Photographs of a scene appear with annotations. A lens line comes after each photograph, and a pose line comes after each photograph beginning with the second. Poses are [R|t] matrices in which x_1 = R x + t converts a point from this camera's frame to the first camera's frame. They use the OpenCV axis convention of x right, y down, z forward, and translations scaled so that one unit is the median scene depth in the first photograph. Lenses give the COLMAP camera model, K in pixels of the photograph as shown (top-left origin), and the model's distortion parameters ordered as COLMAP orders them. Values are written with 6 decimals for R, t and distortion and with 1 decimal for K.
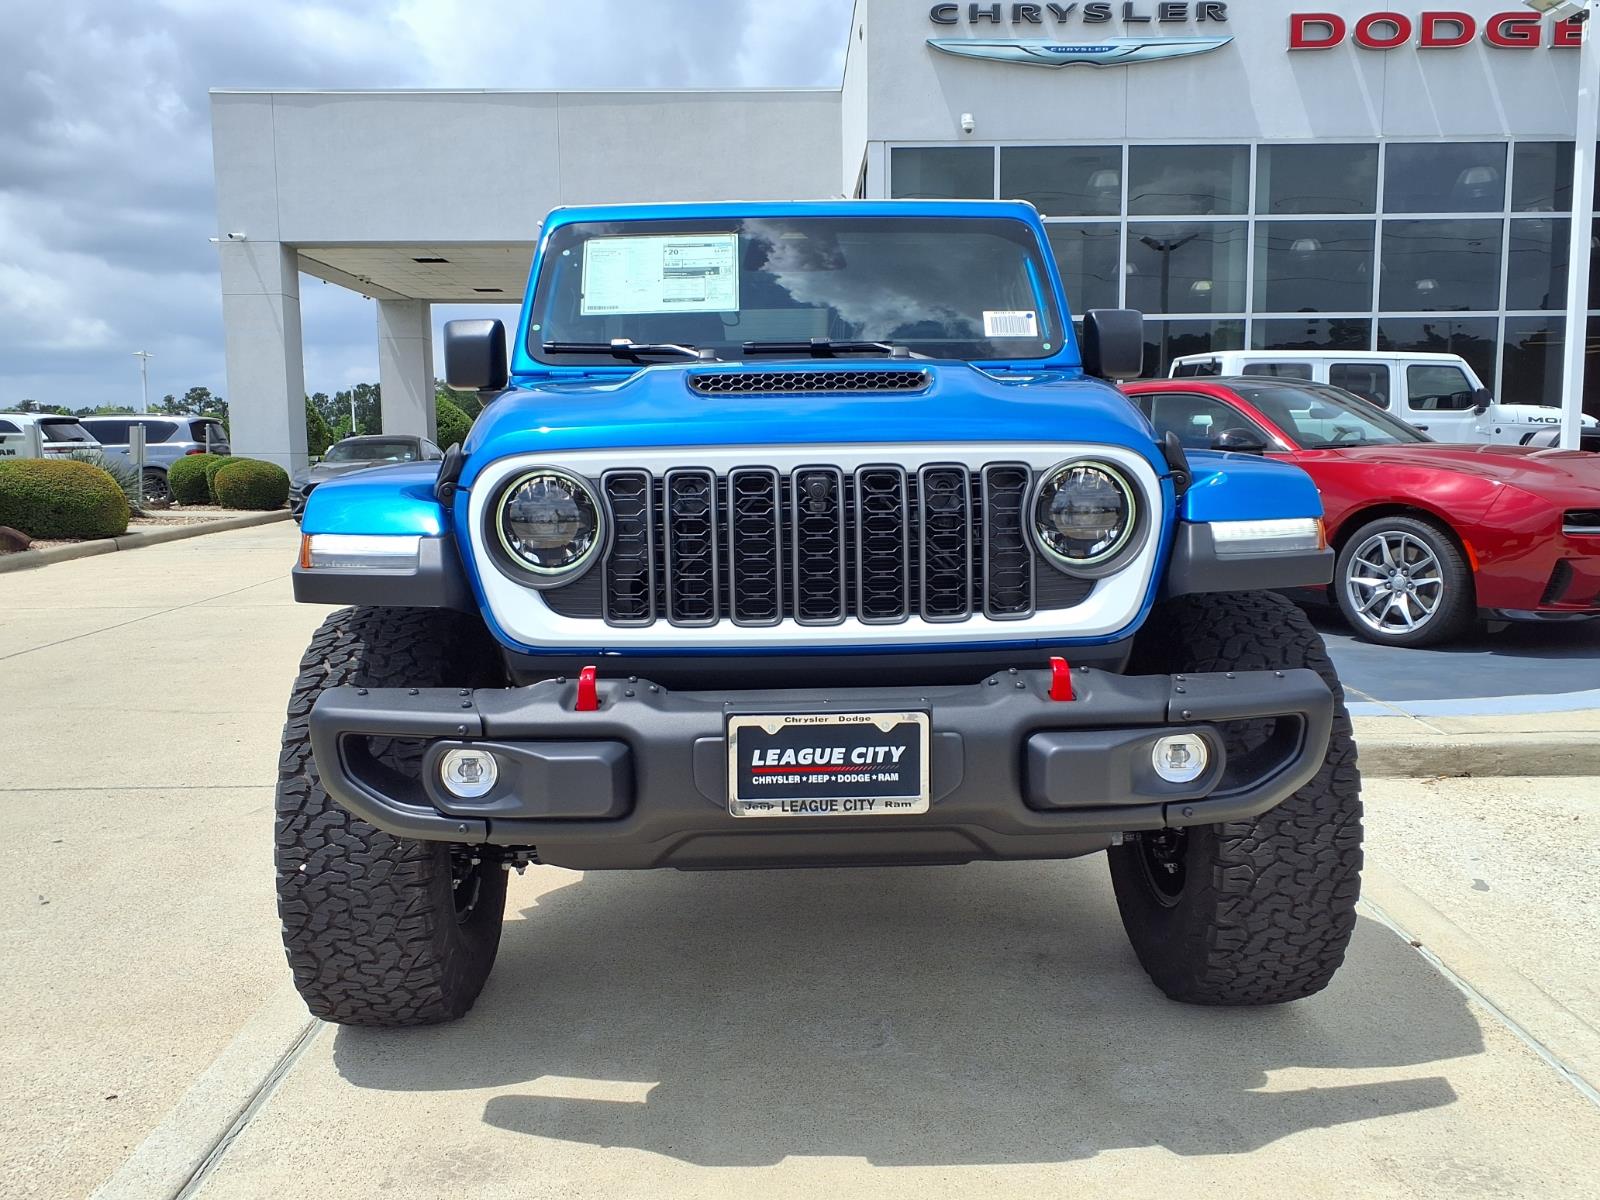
lens RADIAL K [[1455.9, 0, 794.9], [0, 1455.9, 590.4], [0, 0, 1]] dist [0.070097, -0.002639]
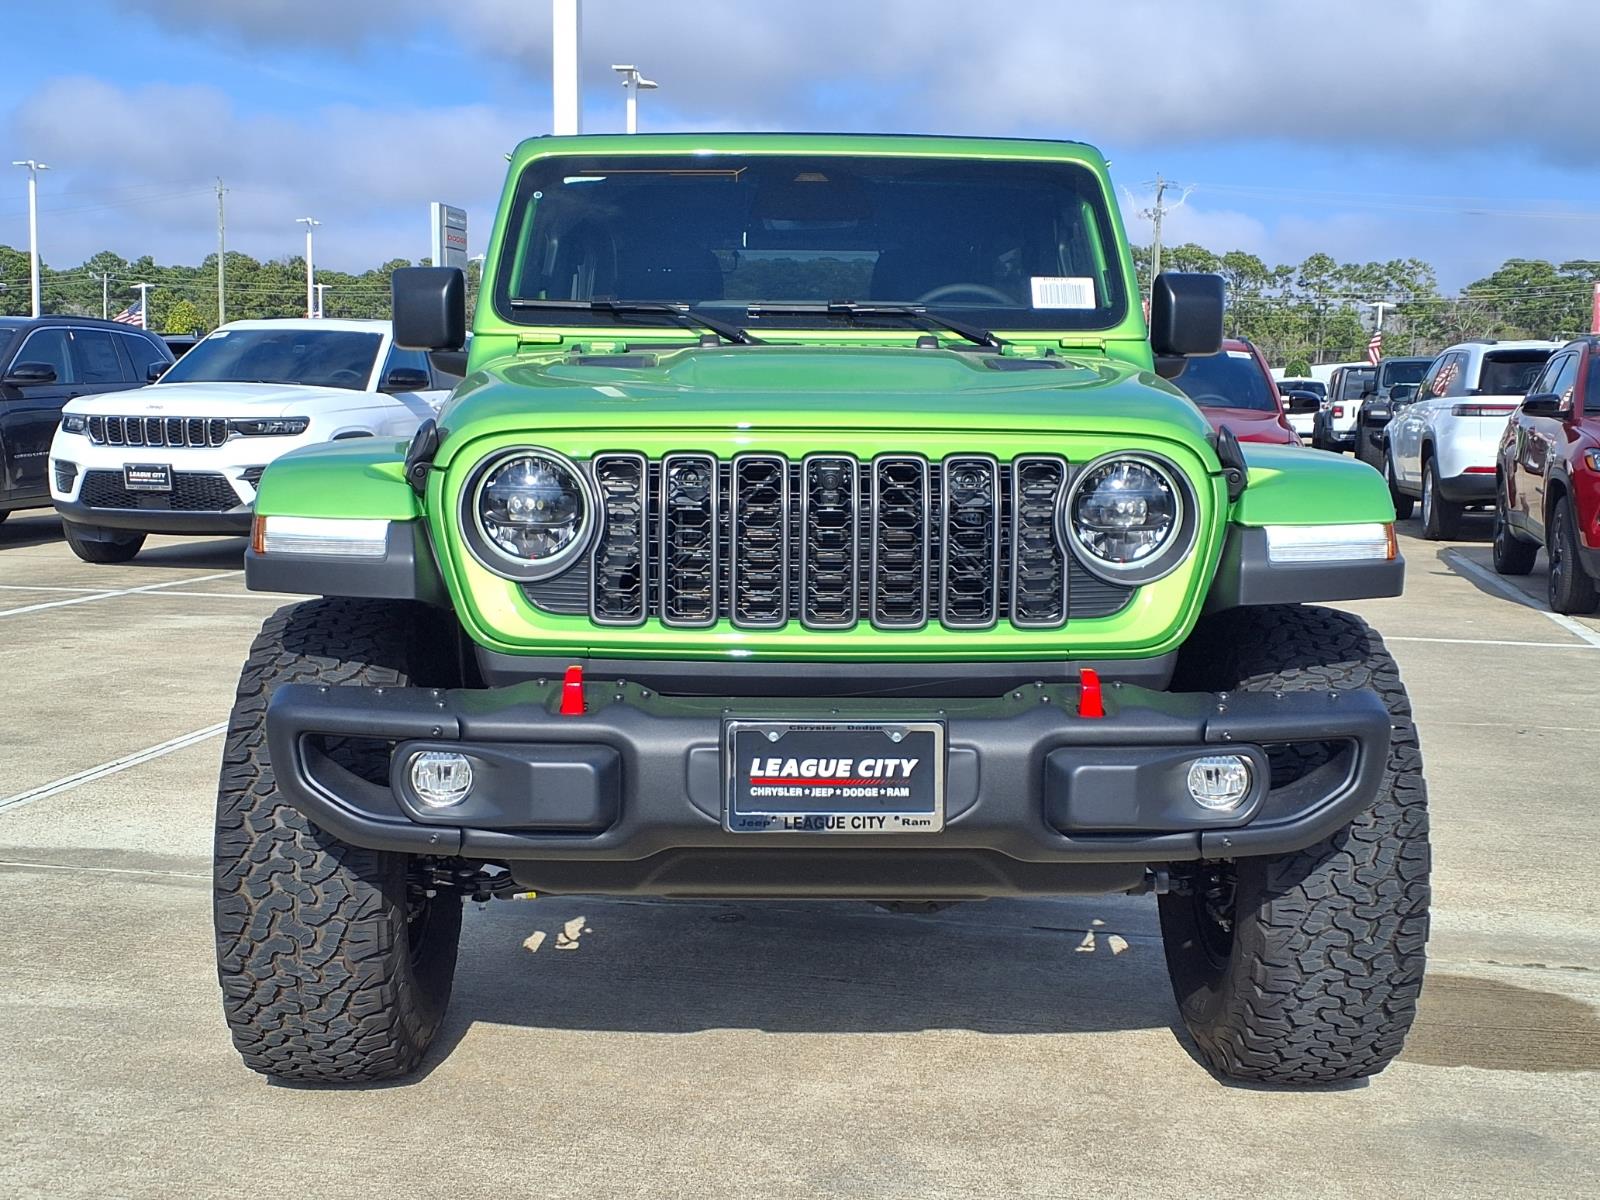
lens RADIAL K [[2004.8, 0, 802.6], [0, 2004.8, 599.8], [0, 0, 1]] dist [0.083951, 0.000000]
pose [[0.999695, 0.024212, -0.004958, 0.006440], [-0.024252, 0.999672, -0.008266, 0.016516], [0.004756, 0.008383, 0.999954, -0.246094]]
